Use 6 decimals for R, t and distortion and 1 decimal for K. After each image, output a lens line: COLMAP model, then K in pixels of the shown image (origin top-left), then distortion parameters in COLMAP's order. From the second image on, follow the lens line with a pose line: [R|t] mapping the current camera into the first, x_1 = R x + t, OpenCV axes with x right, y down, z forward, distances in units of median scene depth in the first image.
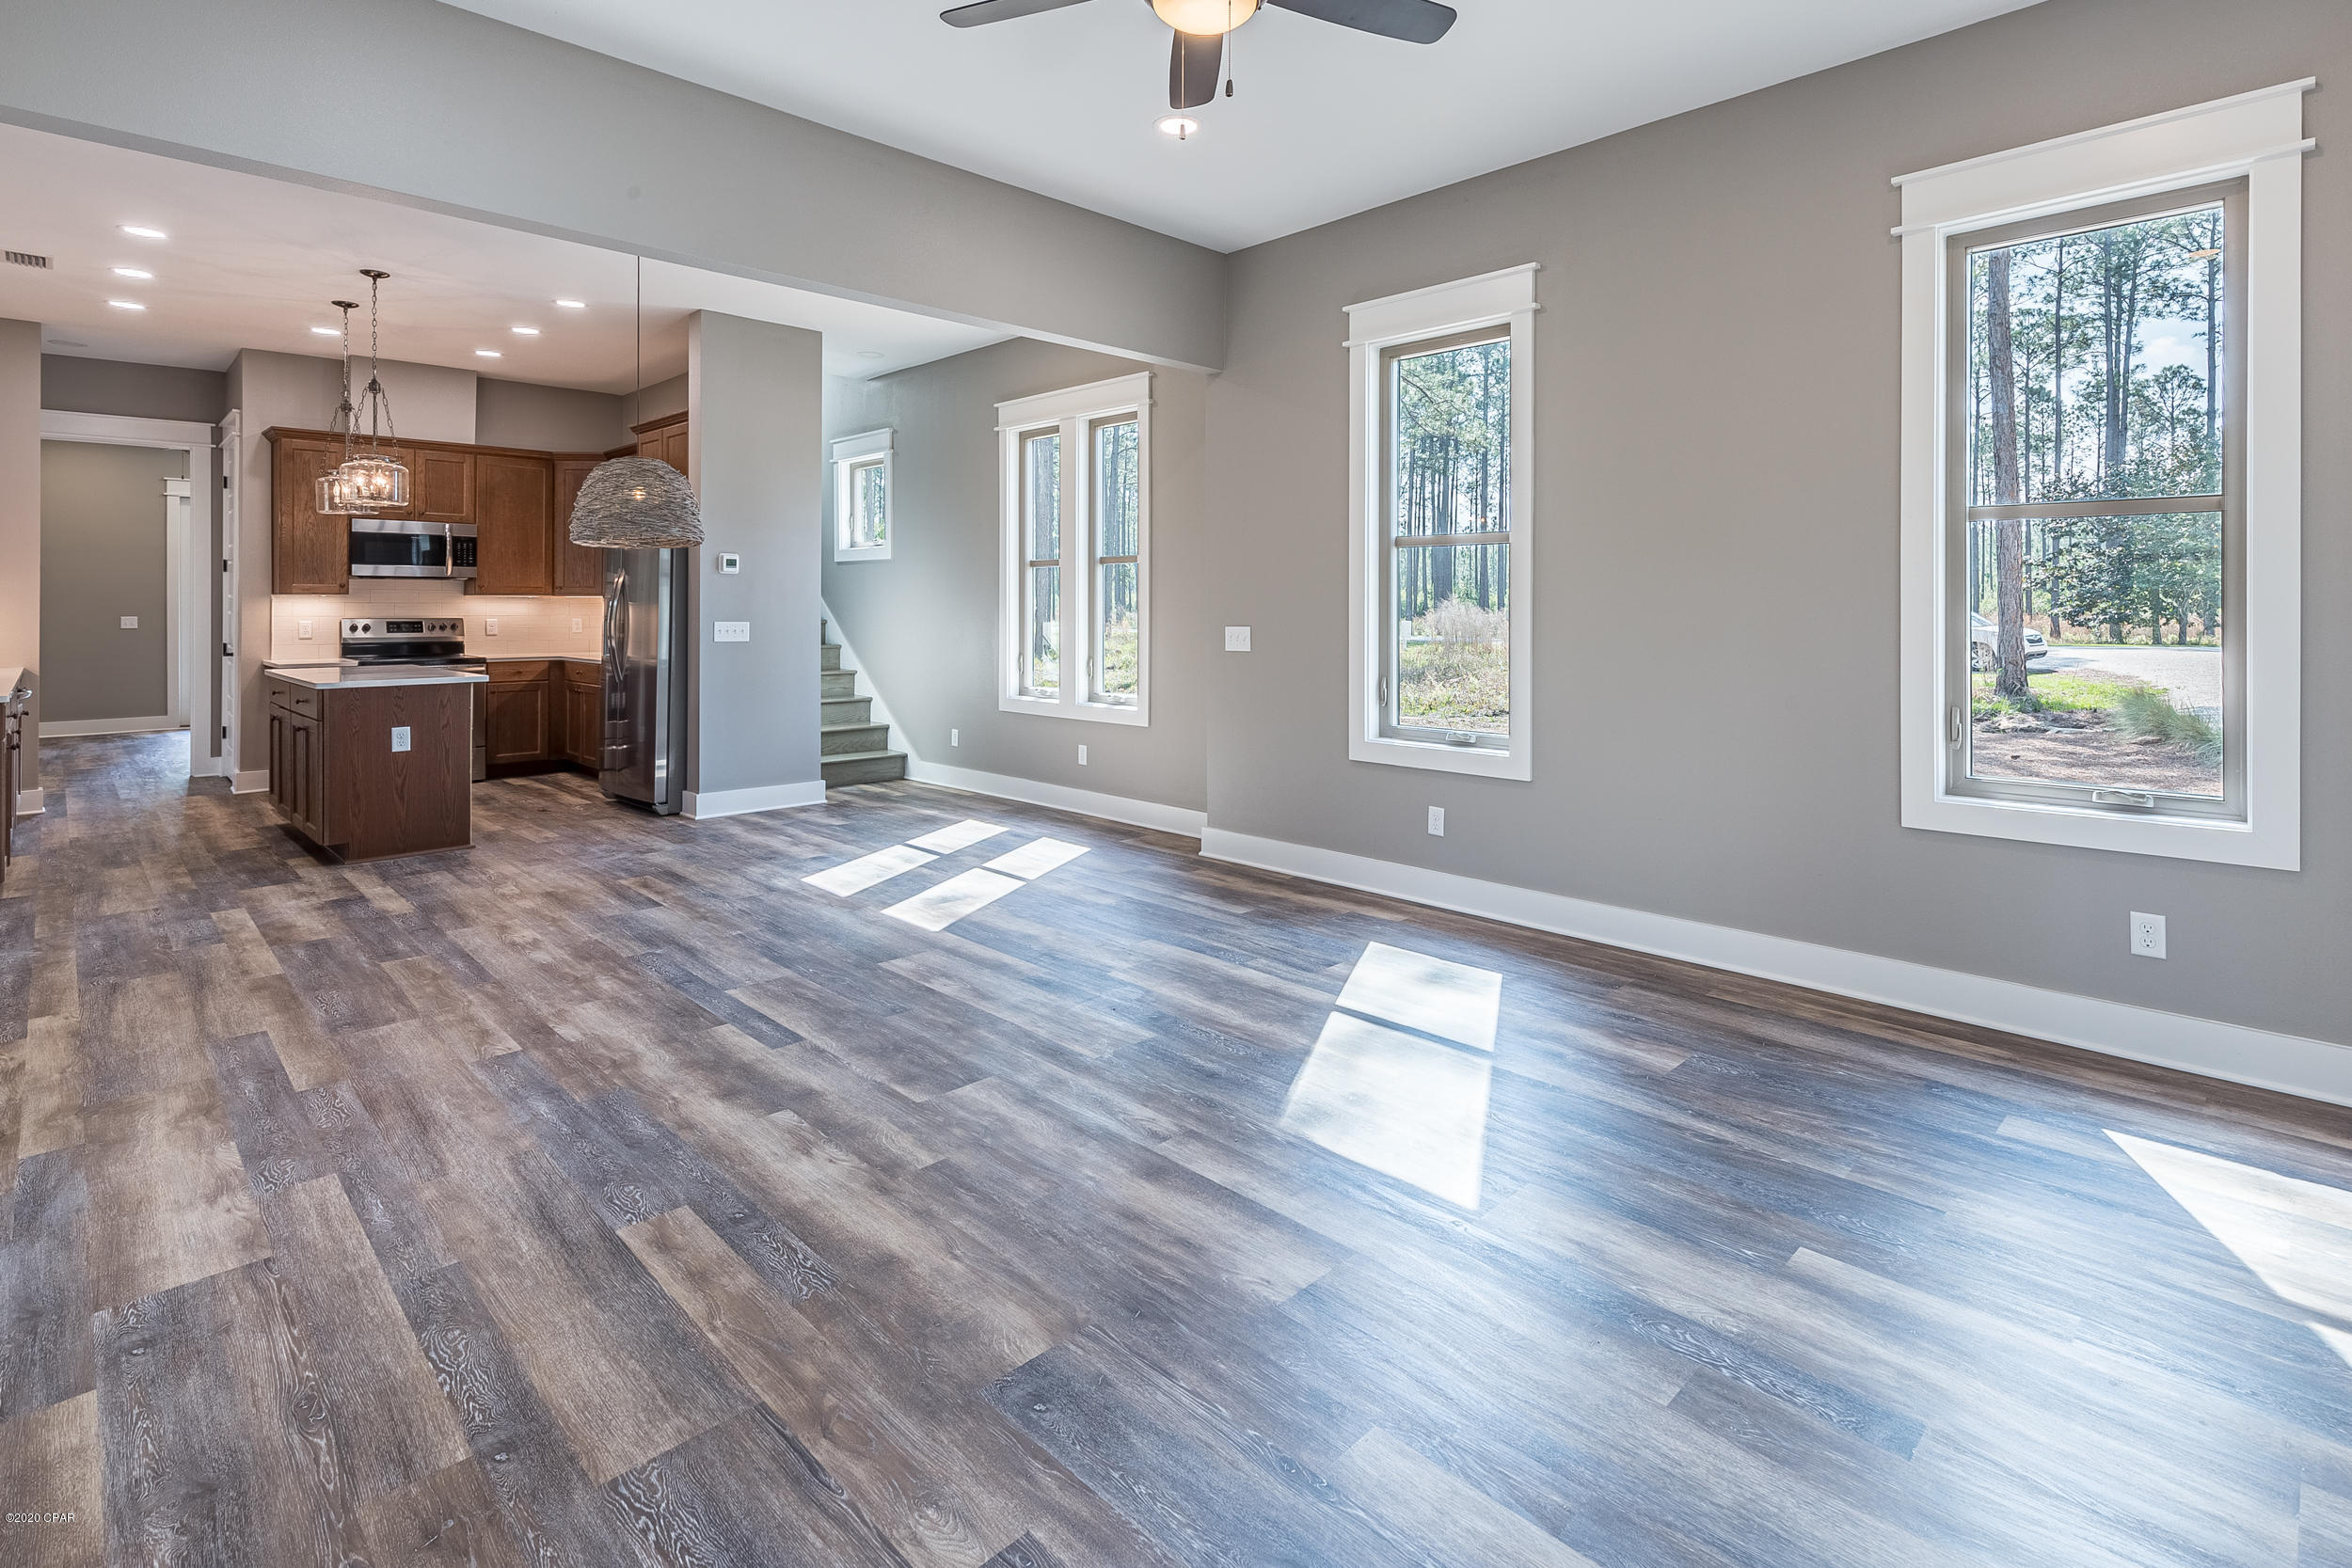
lens RADIAL K [[1126.7, 0, 1166.1], [0, 1126.7, 606.7], [0, 0, 1]] dist [0.015010, 0.000069]
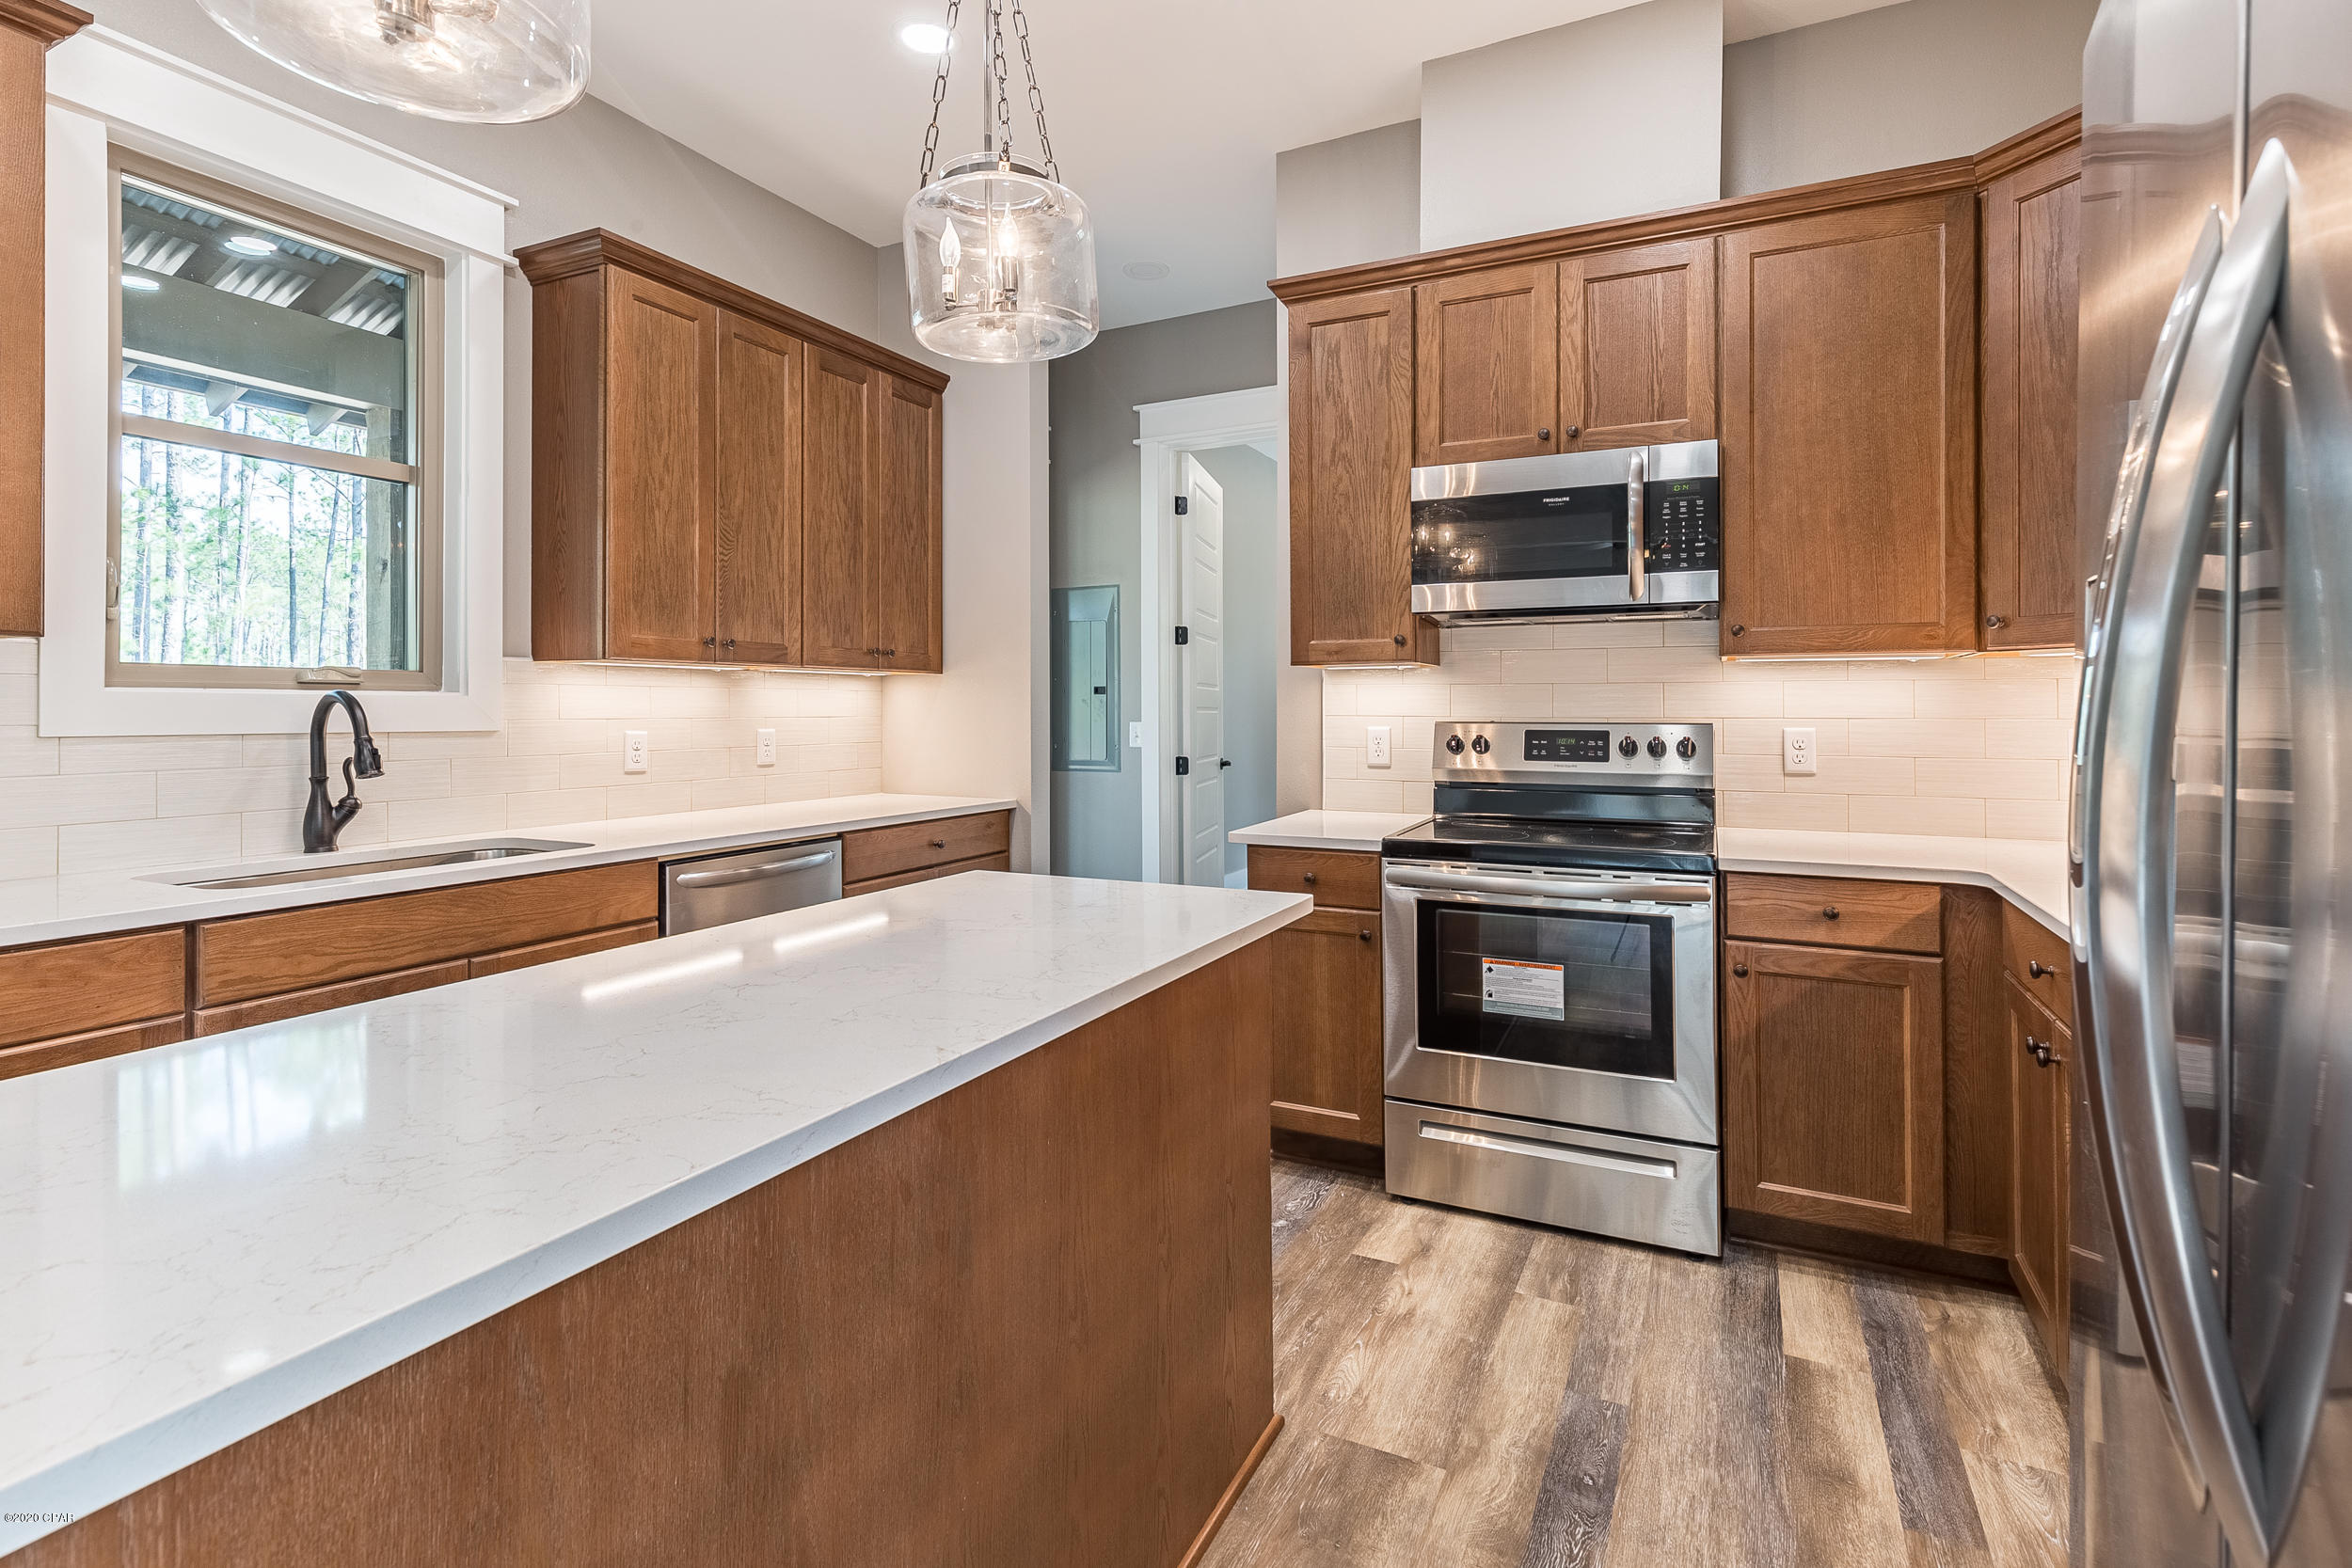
lens RADIAL K [[1126.7, 0, 1187.6], [0, 1126.7, 703.9], [0, 0, 1]] dist [0.015010, 0.000069]
pose [[0.328998, -0.003379, -0.944325, -0.354037], [0.001398, 0.999994, -0.003091, 0.004744], [0.944330, -0.000303, 0.329001, 0.757493]]
